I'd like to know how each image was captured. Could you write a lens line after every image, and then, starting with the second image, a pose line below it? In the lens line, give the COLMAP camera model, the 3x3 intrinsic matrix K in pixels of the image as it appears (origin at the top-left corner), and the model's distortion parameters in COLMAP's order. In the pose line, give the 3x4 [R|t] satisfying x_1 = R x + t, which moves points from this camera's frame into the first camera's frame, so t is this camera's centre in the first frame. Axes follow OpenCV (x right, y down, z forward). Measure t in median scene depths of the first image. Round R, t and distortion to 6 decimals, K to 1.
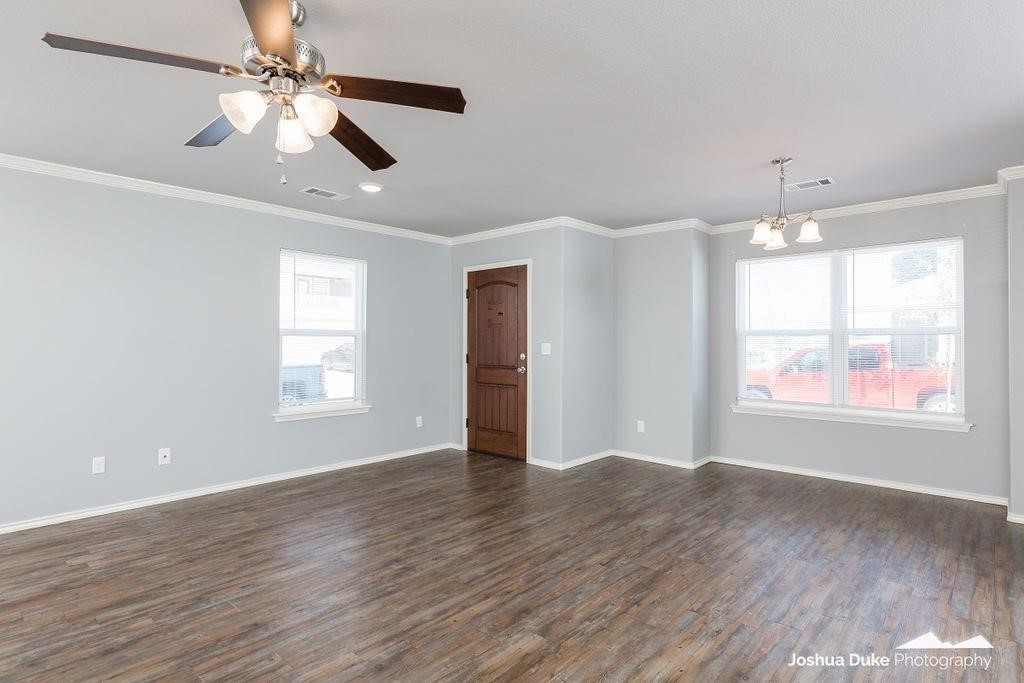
lens RADIAL K [[539.7, 0, 512.1], [0, 539.7, 339.4], [0, 0, 1]] dist [-0.002253, -0.000287]
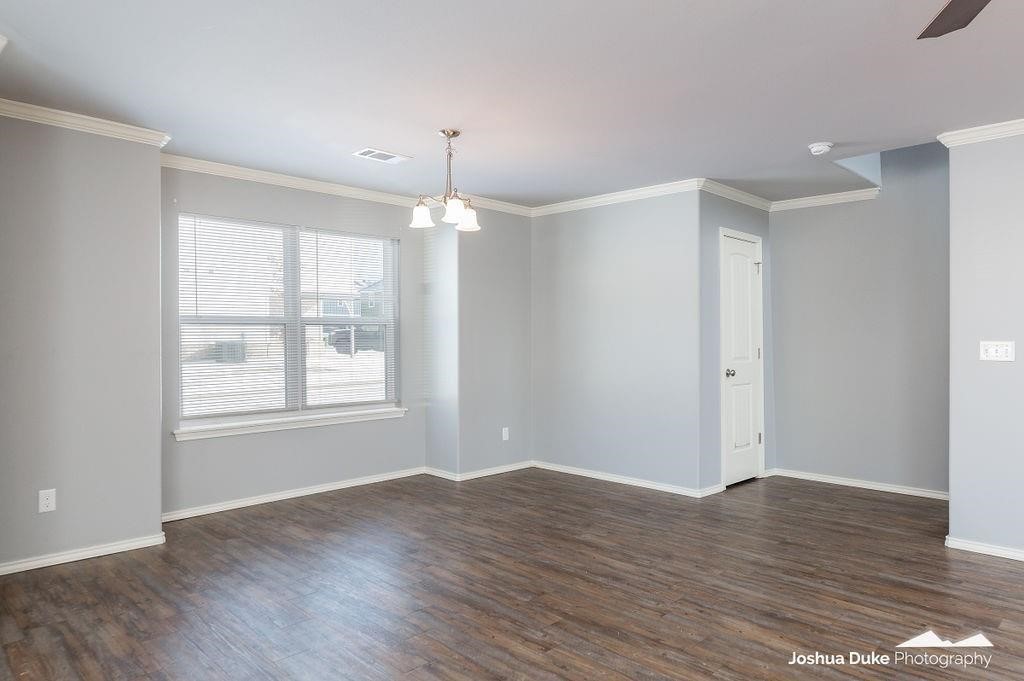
lens RADIAL K [[668.8, 0, 512.6], [0, 668.8, 339.5], [0, 0, 1]] dist [-0.004594, -0.000315]
pose [[0.035275, -0.014911, 0.999266, -0.691690], [-0.005713, 0.999869, 0.015121, -0.004330], [-0.999361, -0.006242, 0.035185, 0.991149]]
